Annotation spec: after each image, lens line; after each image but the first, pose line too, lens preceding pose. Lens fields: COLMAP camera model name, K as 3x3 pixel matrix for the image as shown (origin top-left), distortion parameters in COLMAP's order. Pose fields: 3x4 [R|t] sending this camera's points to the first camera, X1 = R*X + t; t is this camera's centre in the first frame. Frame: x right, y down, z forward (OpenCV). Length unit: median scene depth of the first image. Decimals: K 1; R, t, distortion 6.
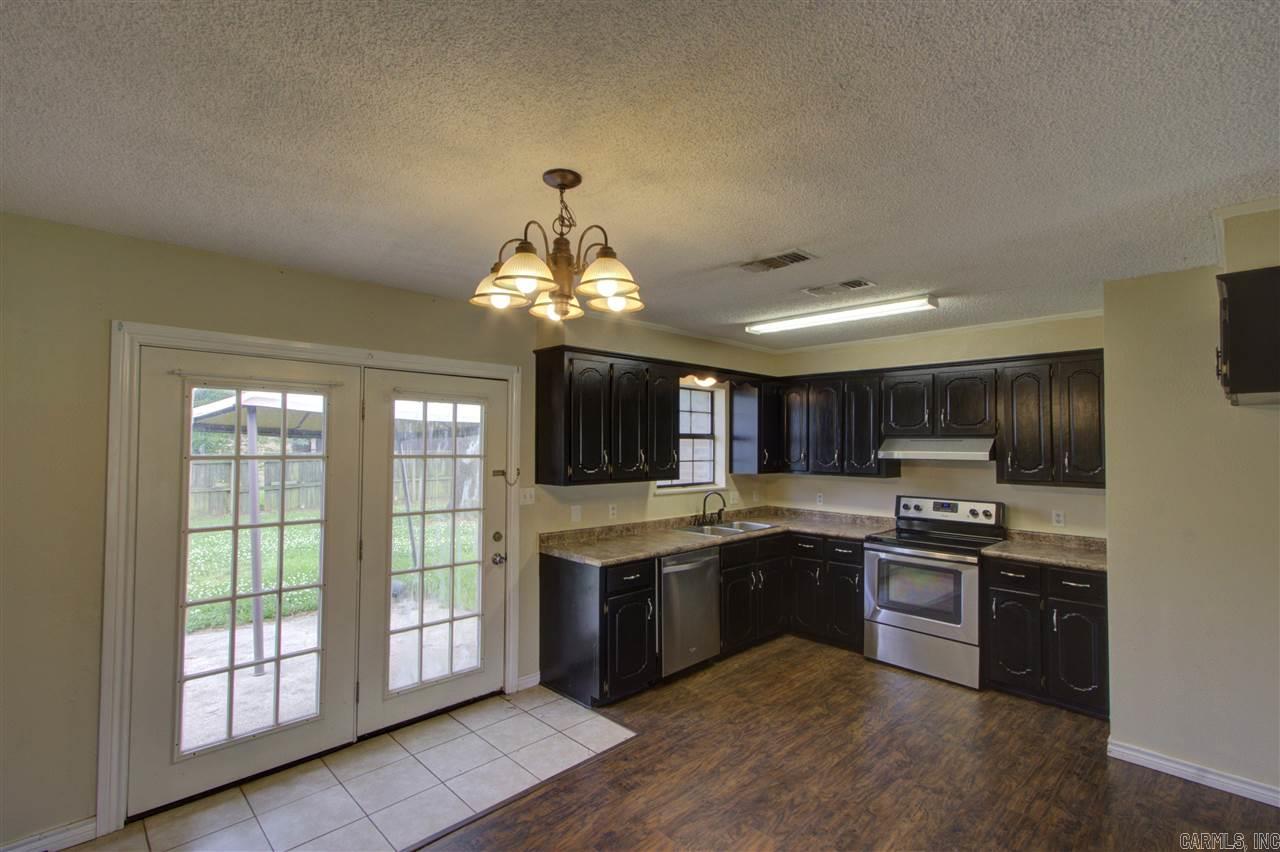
lens RADIAL K [[583.3, 0, 638.8], [0, 583.3, 432.3], [0, 0, 1]] dist [0.006668, 0.001514]
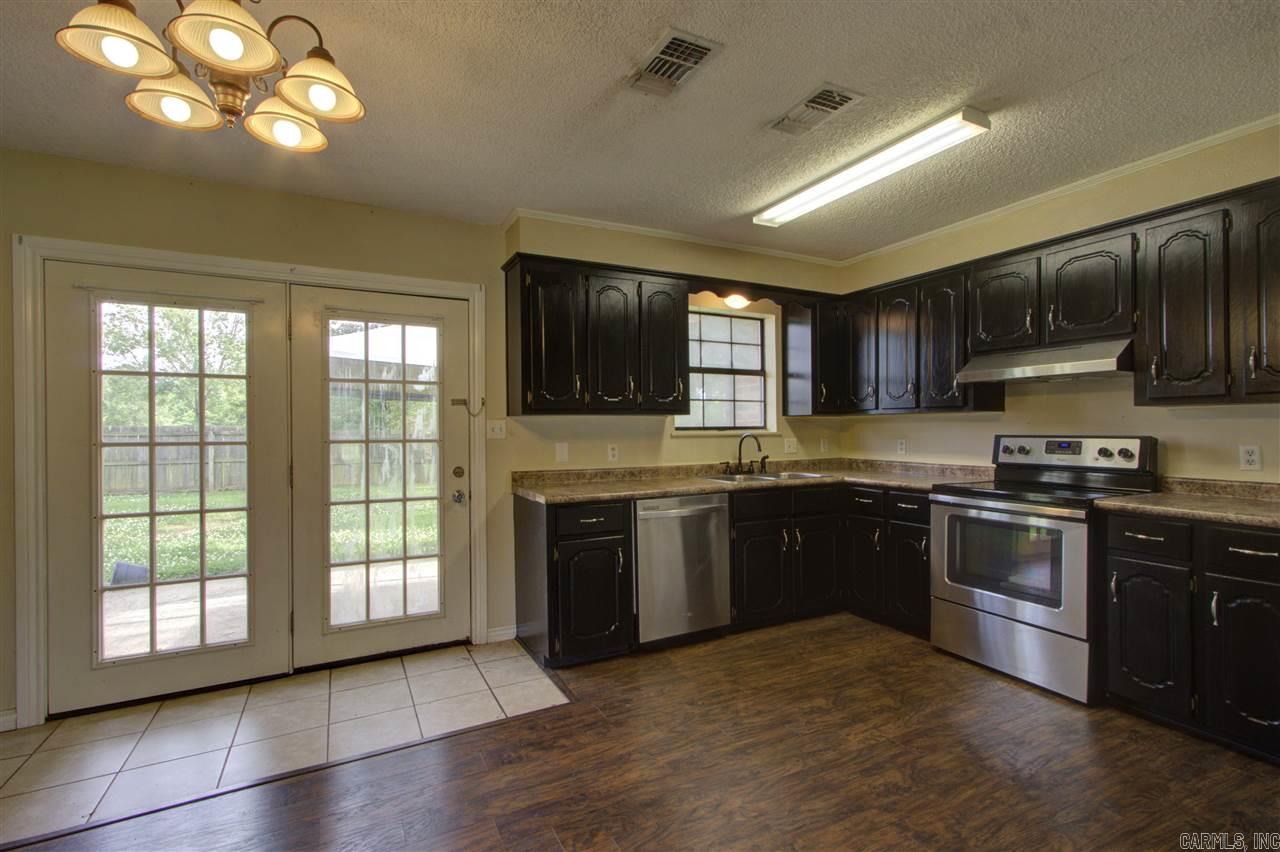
lens RADIAL K [[583.3, 0, 643.1], [0, 583.3, 432.0], [0, 0, 1]] dist [0.006668, 0.001514]
pose [[0.956951, -0.011783, -0.290010, 0.290932], [0.019461, 0.999532, 0.023605, 0.098439], [0.289596, -0.028233, 0.956732, 0.210670]]
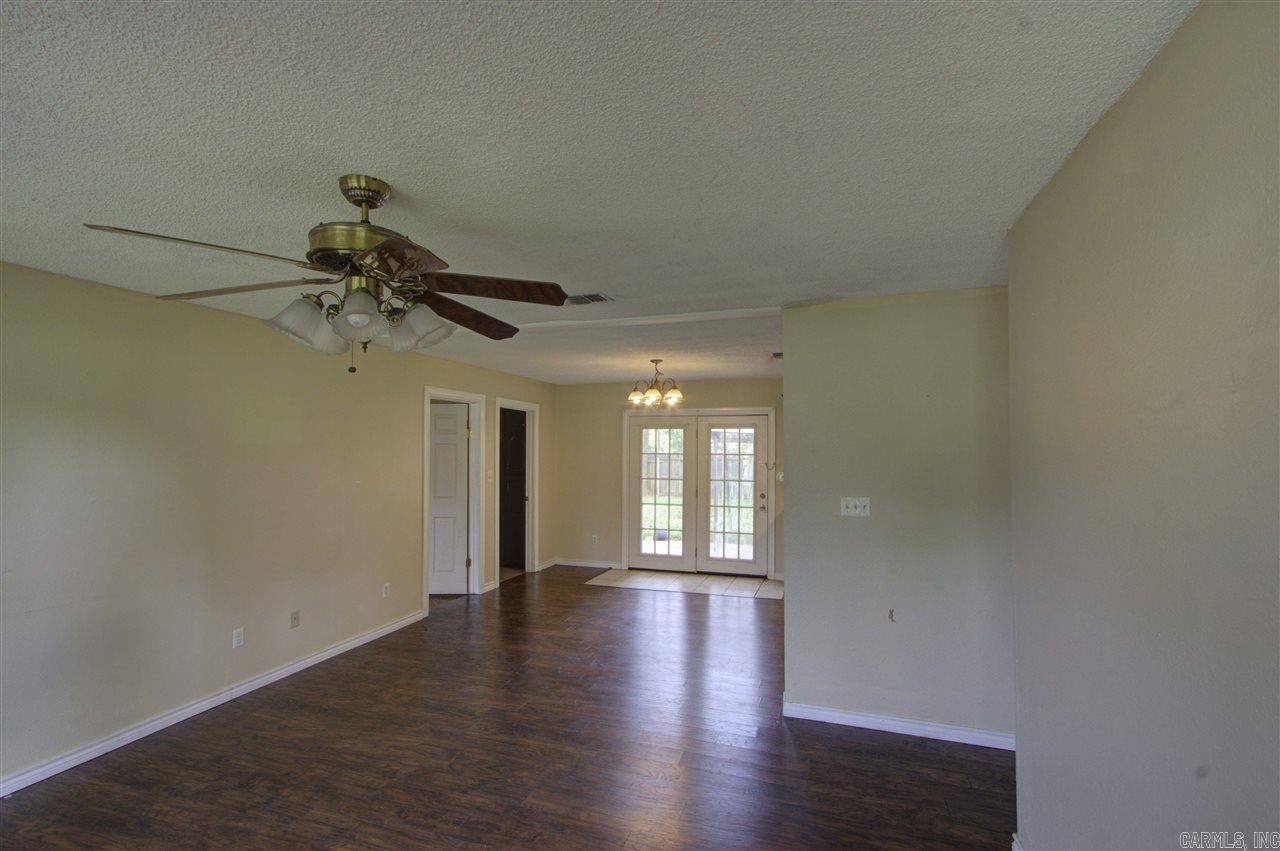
lens RADIAL K [[583.3, 0, 646.9], [0, 583.3, 435.3], [0, 0, 1]] dist [0.006668, 0.001514]
pose [[0.468571, -0.020036, -0.883199, 1.265911], [0.015843, 0.999773, -0.014276, -0.001770], [0.883284, -0.007303, 0.468782, -0.239493]]
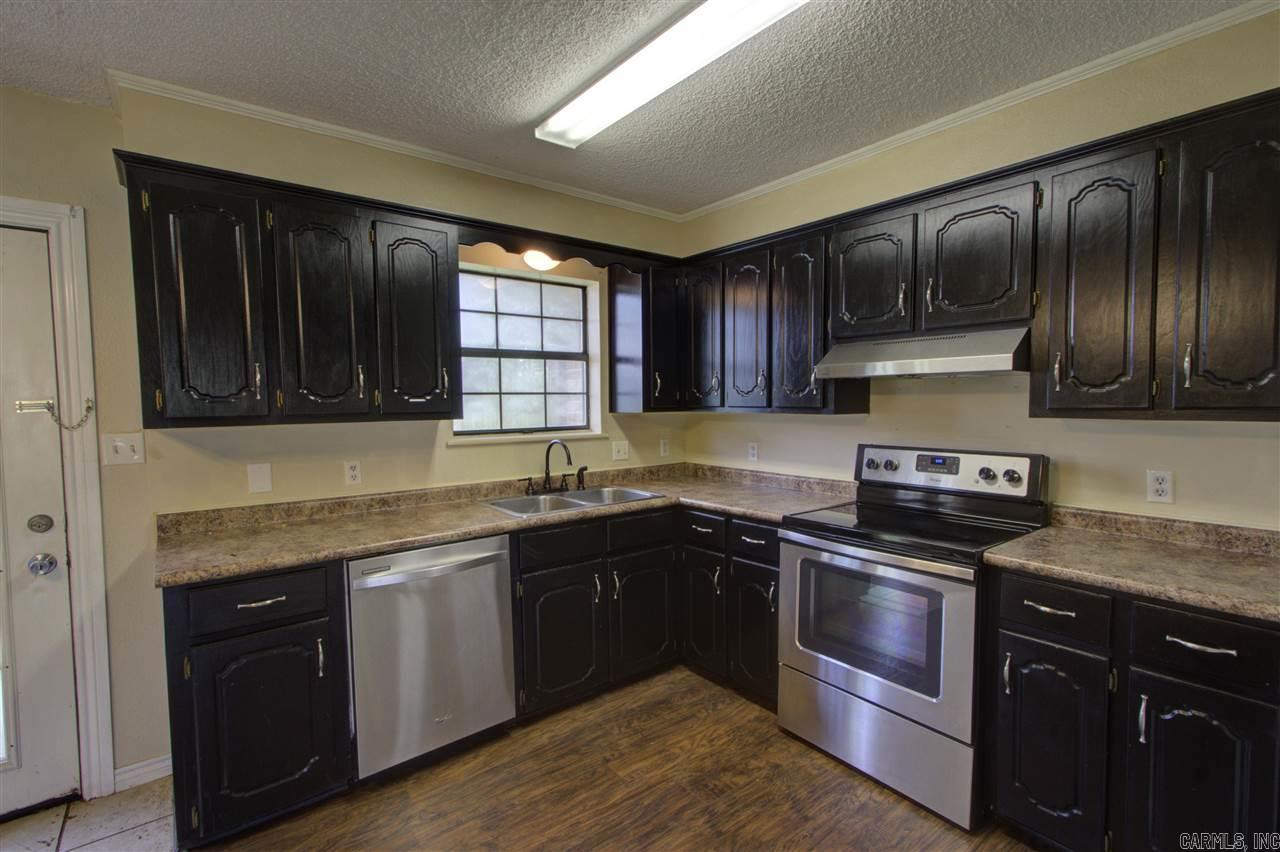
lens RADIAL K [[583.3, 0, 641.7], [0, 583.3, 431.2], [0, 0, 1]] dist [0.006668, 0.001514]
pose [[0.995057, -0.009971, -0.098799, 0.359092], [0.017342, 0.997106, 0.074022, 0.061320], [0.097775, -0.075370, 0.992350, 0.509581]]
